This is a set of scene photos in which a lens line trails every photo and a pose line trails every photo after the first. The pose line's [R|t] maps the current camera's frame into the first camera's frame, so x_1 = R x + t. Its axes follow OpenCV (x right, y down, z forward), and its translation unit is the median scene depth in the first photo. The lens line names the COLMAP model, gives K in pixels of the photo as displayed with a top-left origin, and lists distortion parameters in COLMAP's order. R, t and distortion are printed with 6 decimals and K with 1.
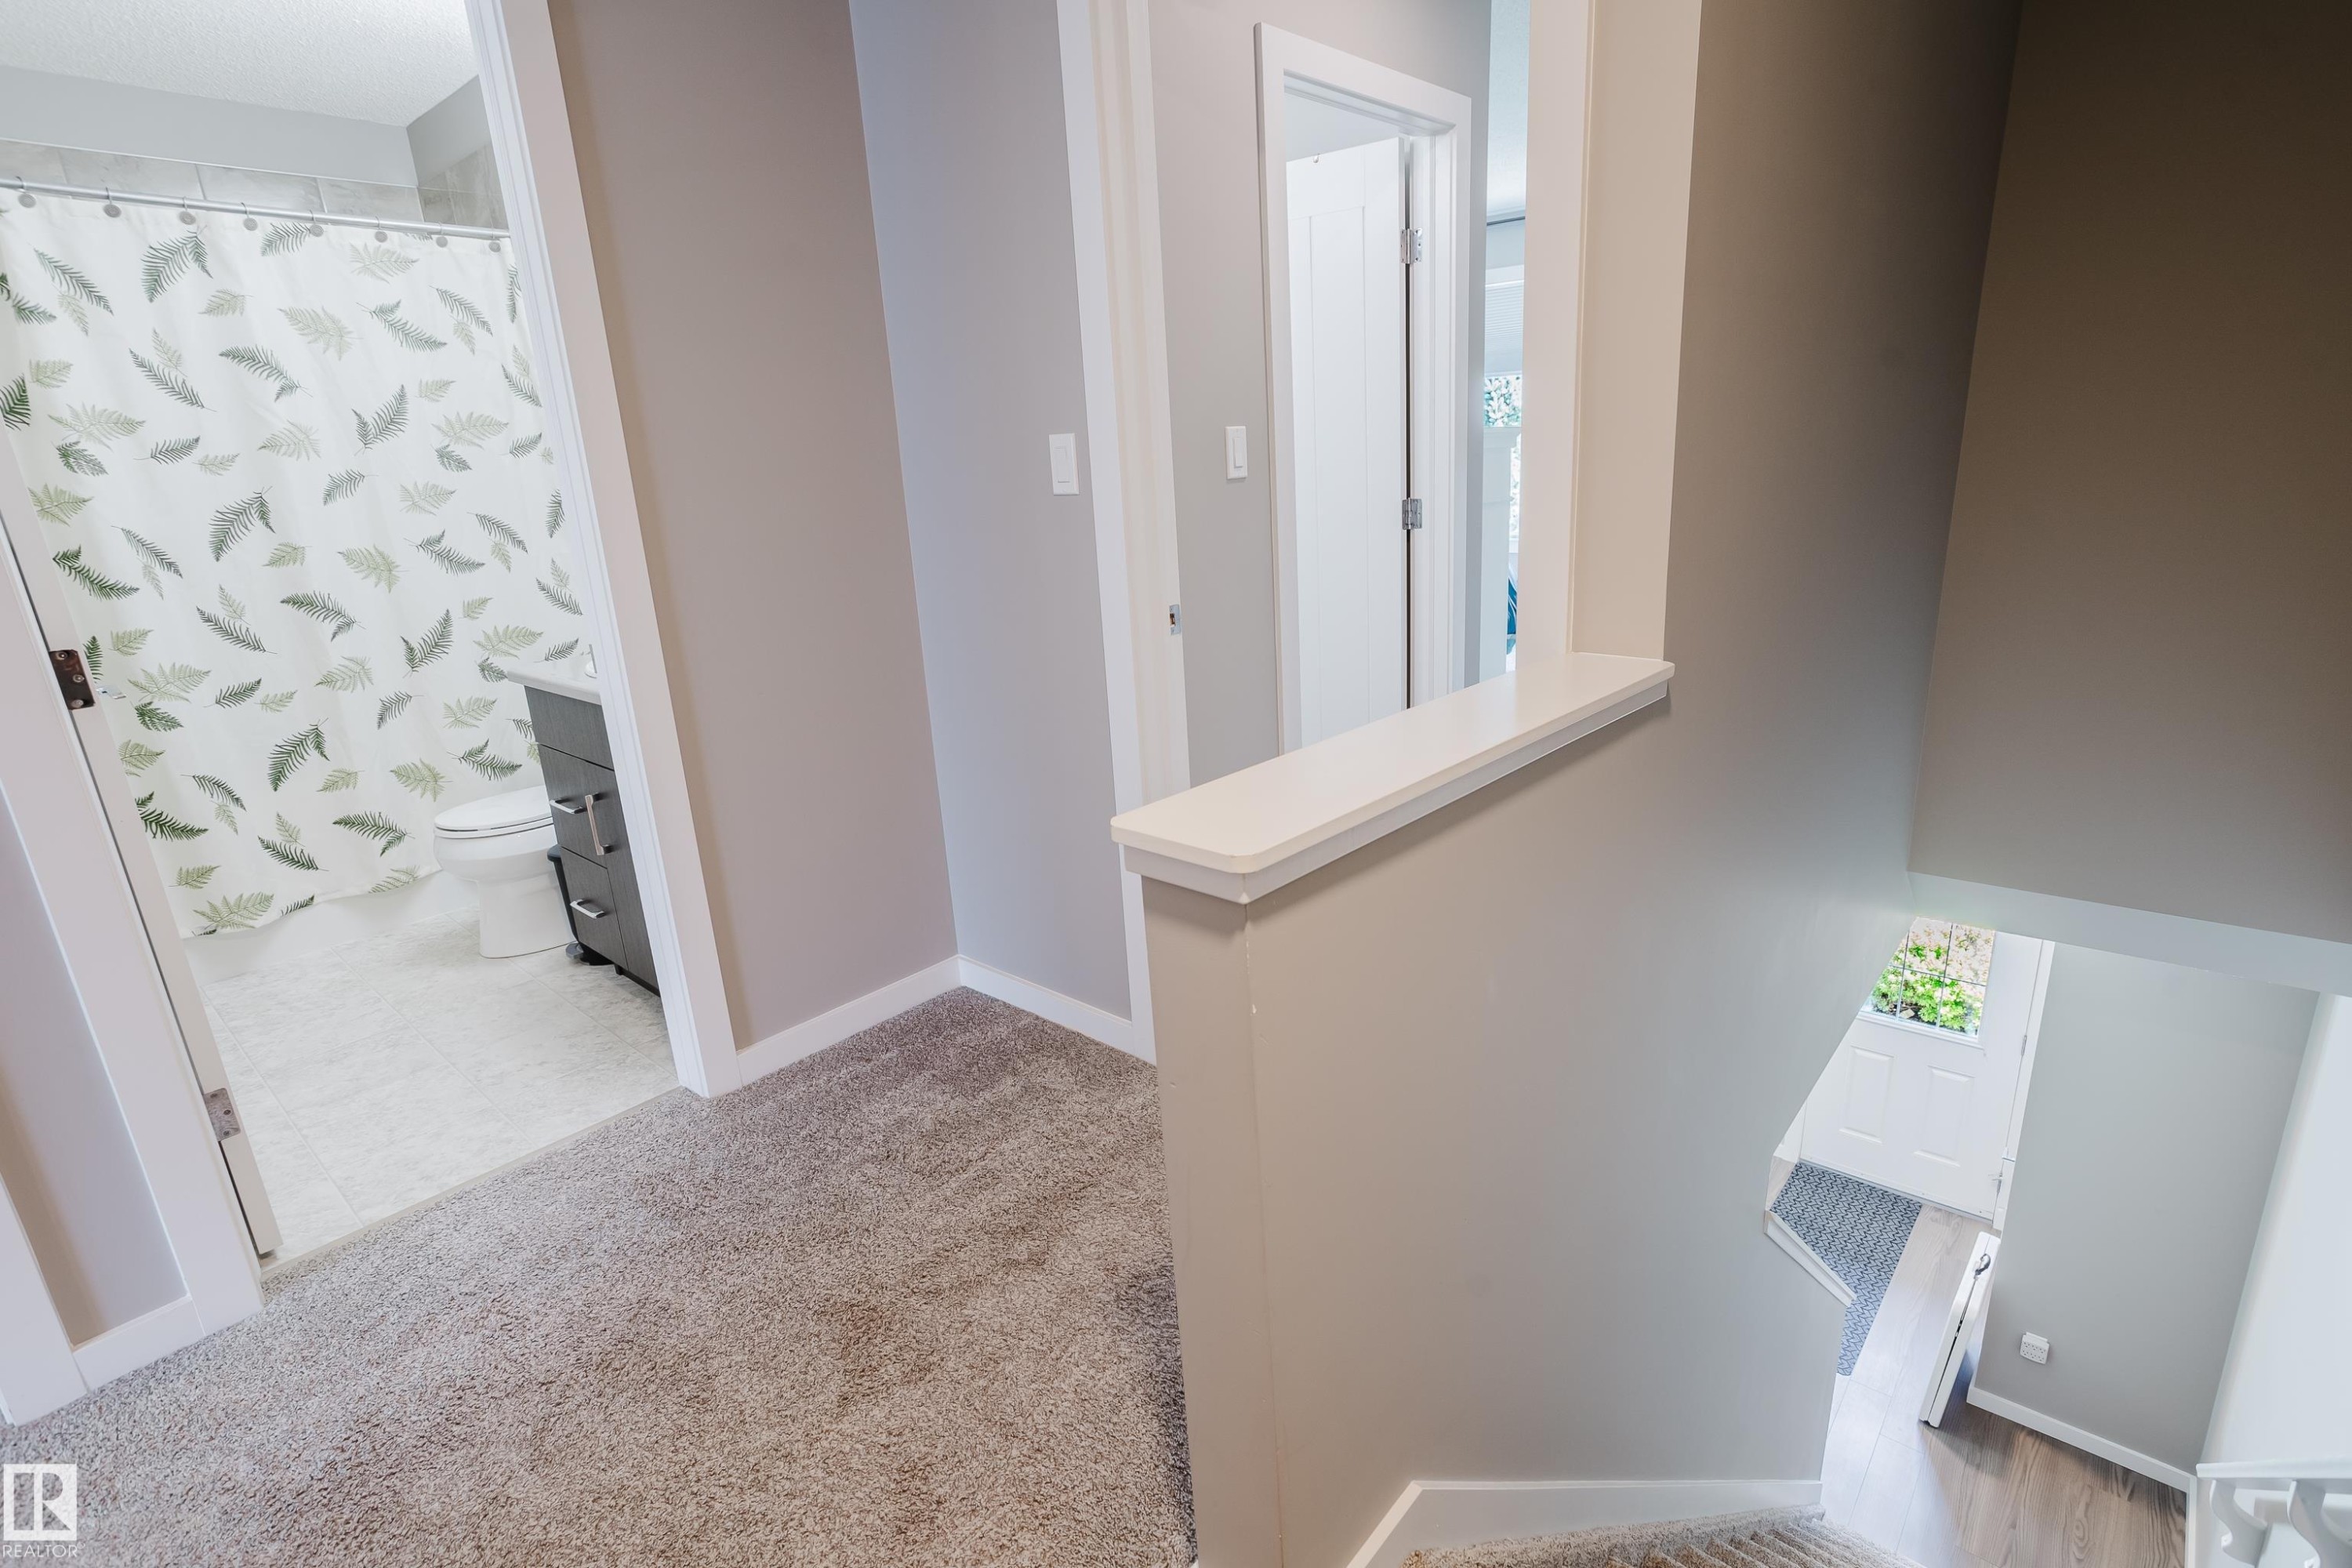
lens RADIAL K [[1121.8, 0, 1177.8], [0, 1121.8, 765.2], [0, 0, 1]] dist [-0.034545, 0.021955]
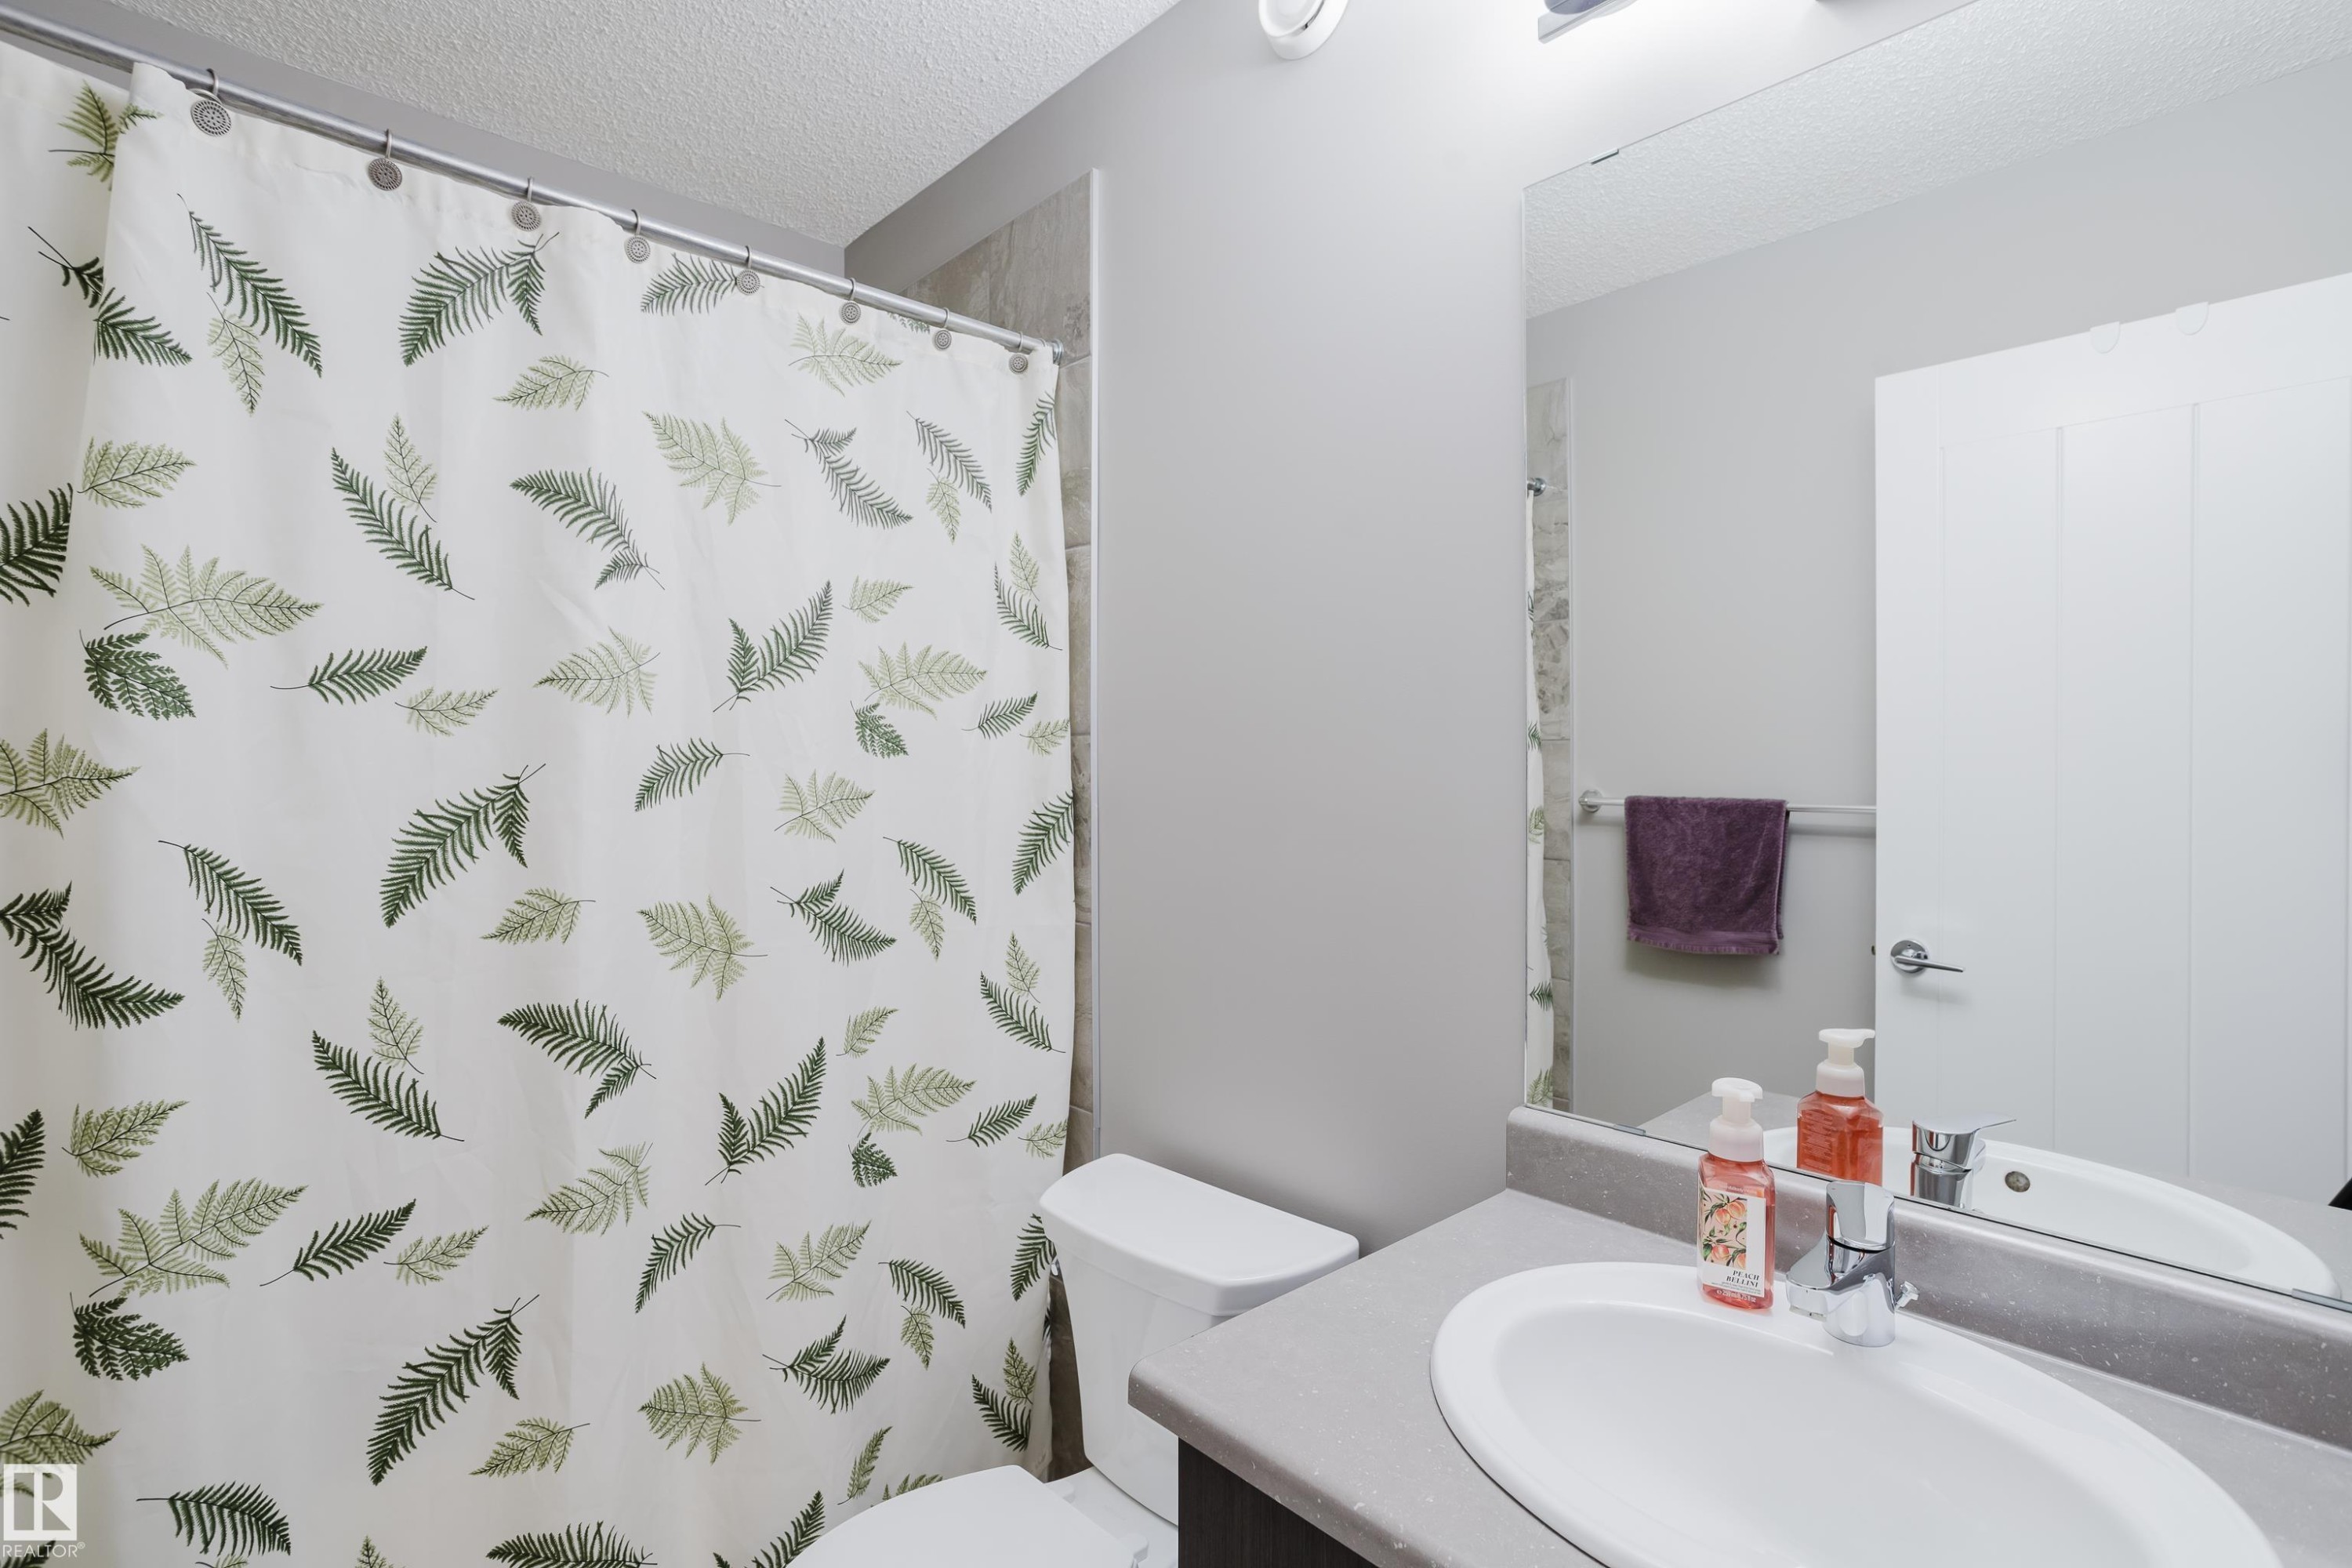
lens RADIAL K [[1177.2, 0, 1256.7], [0, 1177.2, 784.8], [0, 0, 1]] dist [-0.058817, 0.030569]
pose [[0.994572, 0.056290, -0.087515, -0.477661], [-0.077315, 0.962650, -0.259473, -0.141346], [0.069640, 0.264831, 0.961777, 0.557526]]
